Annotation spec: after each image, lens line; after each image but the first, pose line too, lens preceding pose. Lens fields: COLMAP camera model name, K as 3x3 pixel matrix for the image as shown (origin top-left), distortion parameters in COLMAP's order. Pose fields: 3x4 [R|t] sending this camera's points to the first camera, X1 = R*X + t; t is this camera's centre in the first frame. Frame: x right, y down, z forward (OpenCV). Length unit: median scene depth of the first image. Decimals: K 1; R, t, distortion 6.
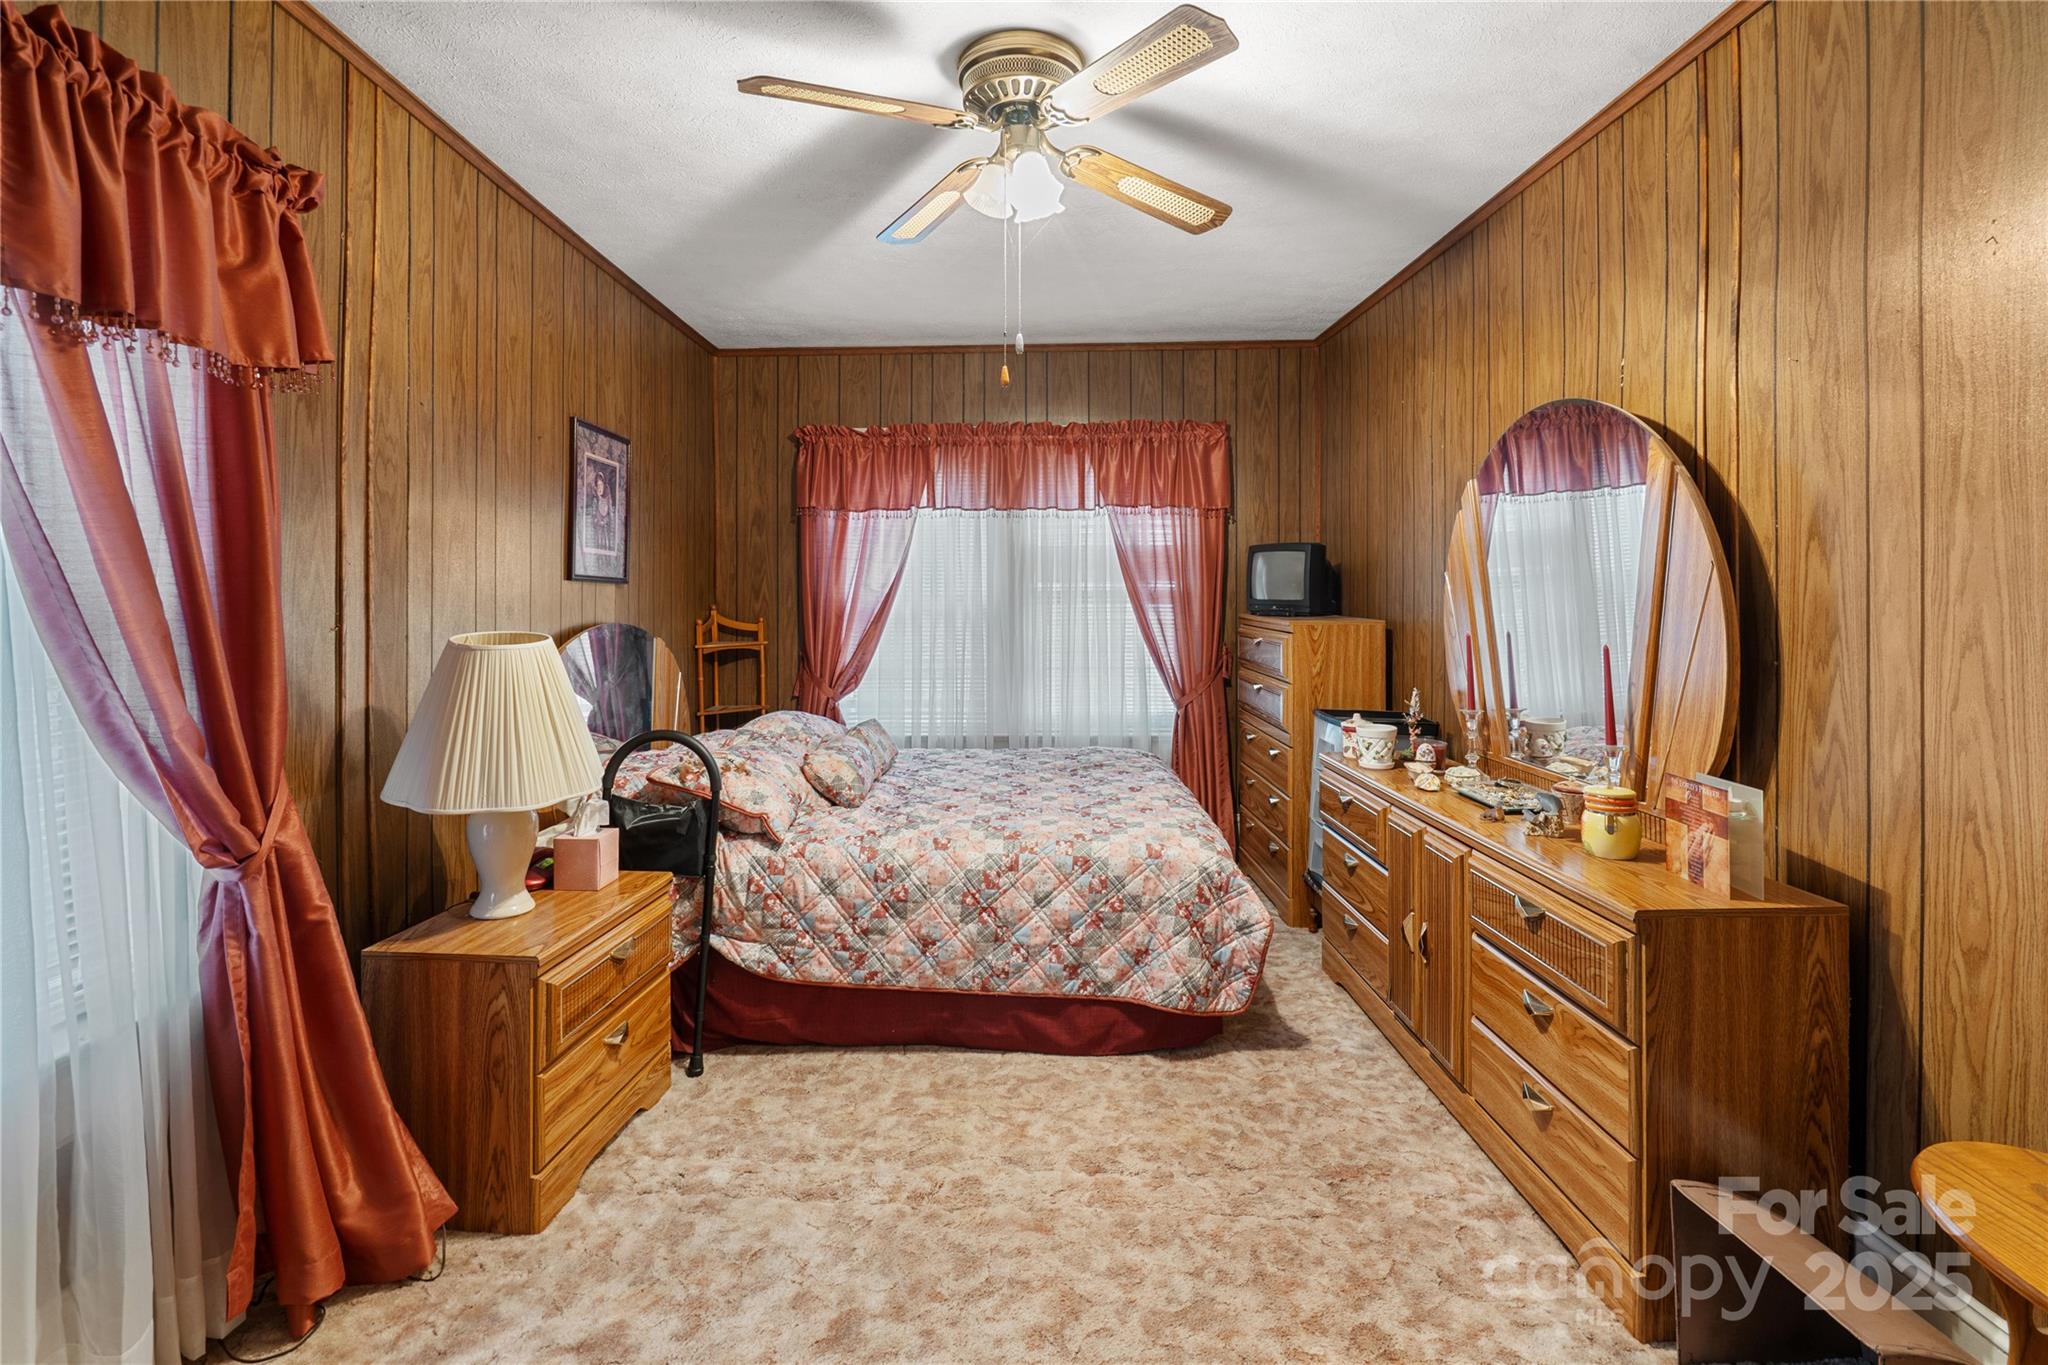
lens RADIAL K [[939.7, 0, 1025.6], [0, 939.7, 617.5], [0, 0, 1]] dist [-0.004804, 0.007978]
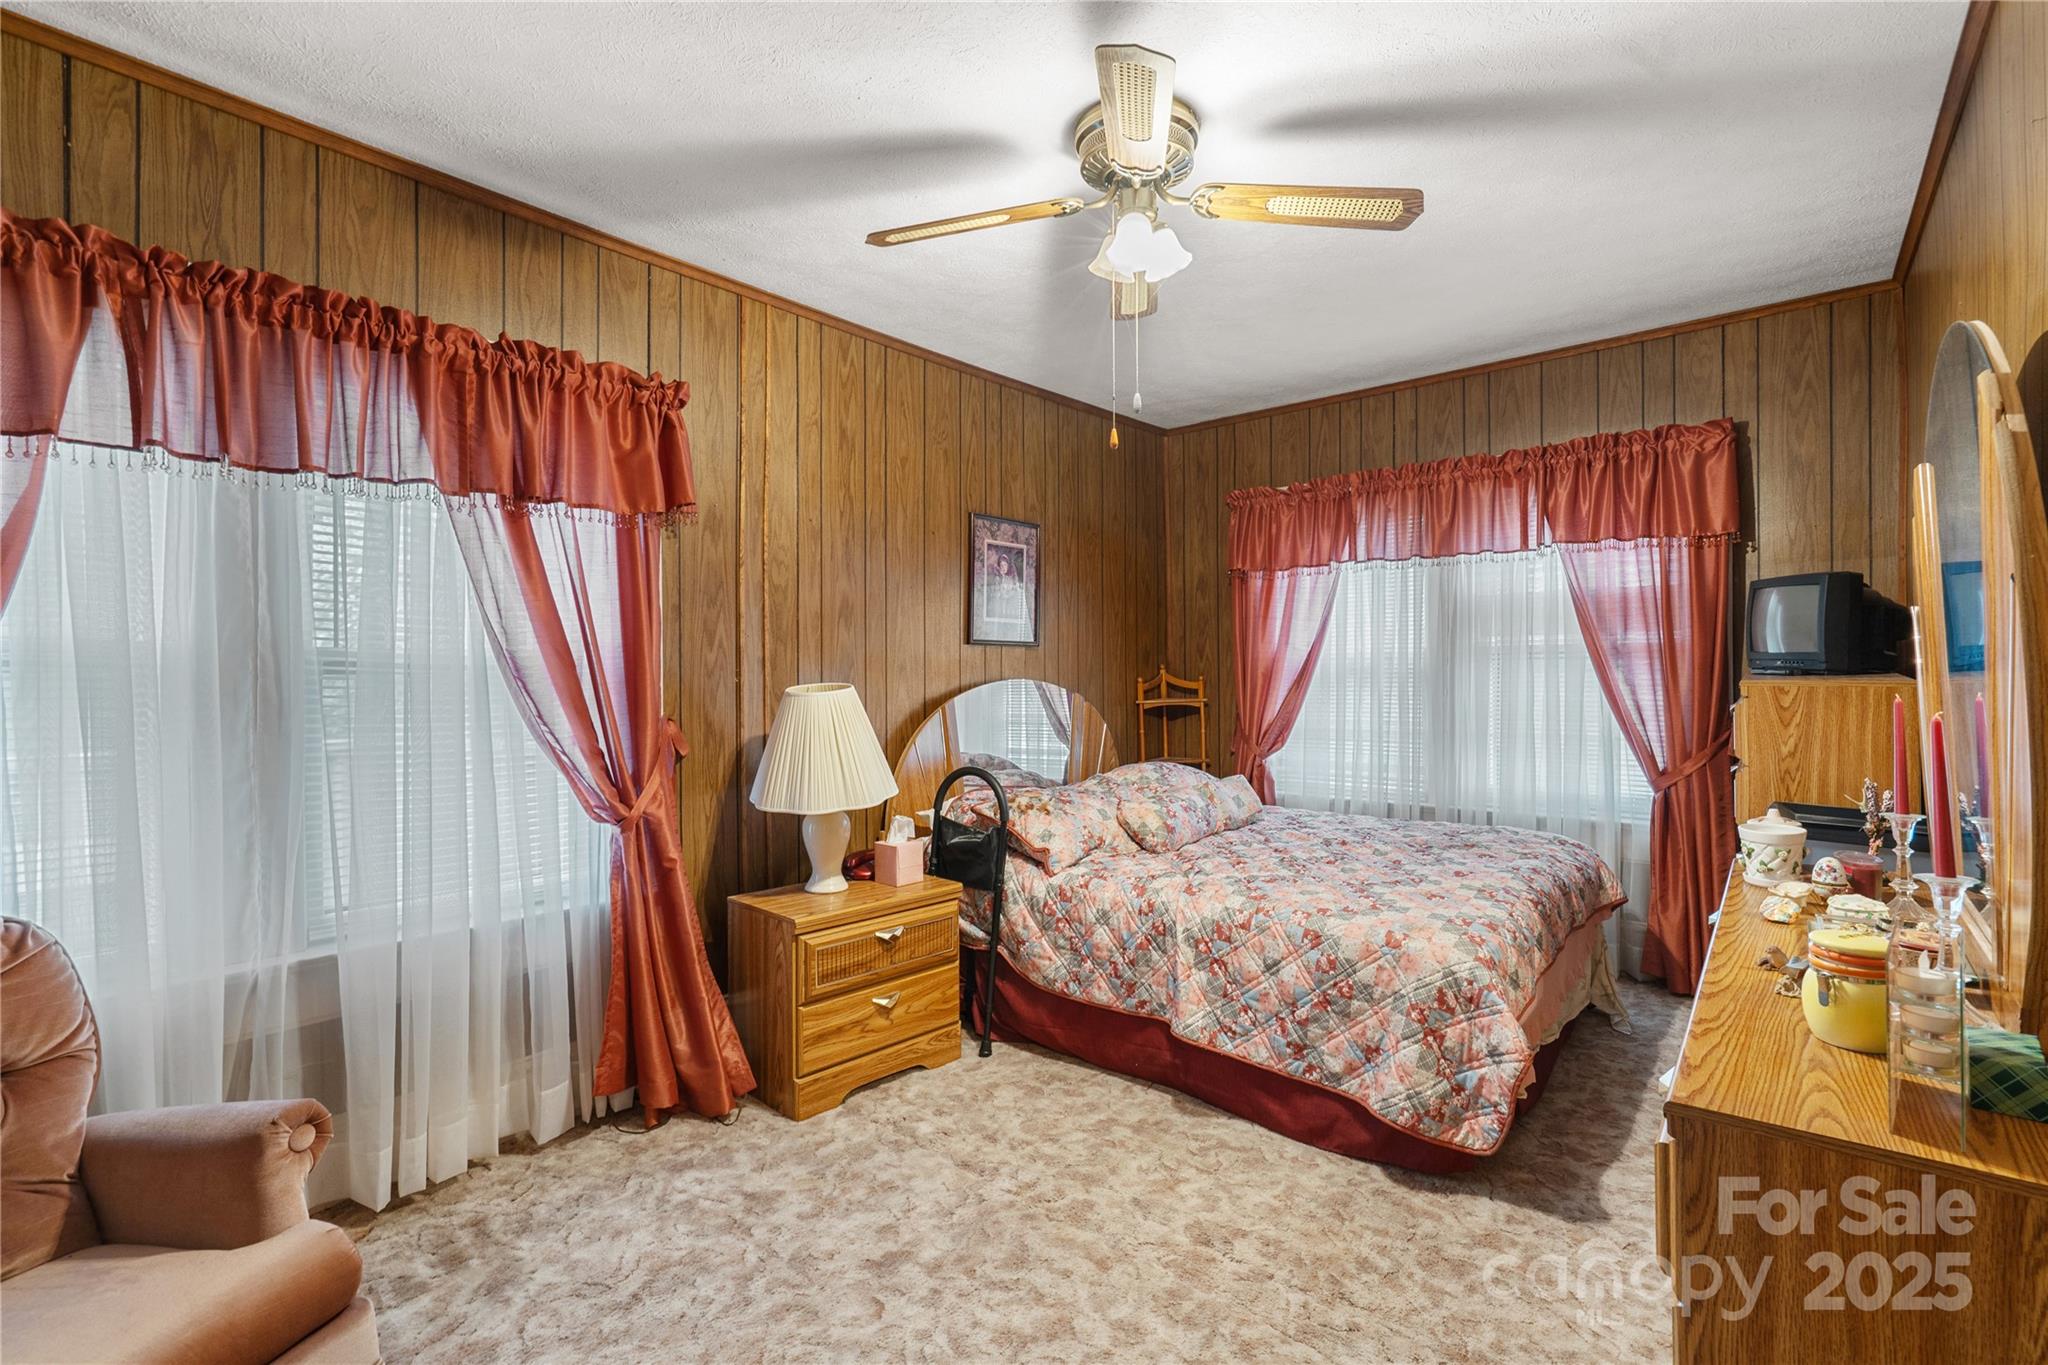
lens RADIAL K [[921.8, 0, 1024.0], [0, 921.8, 682.5], [0, 0, 1]] dist [0.001367, 0.000213]
pose [[0.784882, 0.006830, -0.619607, 0.399224], [-0.004247, 0.999975, 0.005642, 0.004531], [0.619630, -0.001797, 0.784892, 0.107018]]
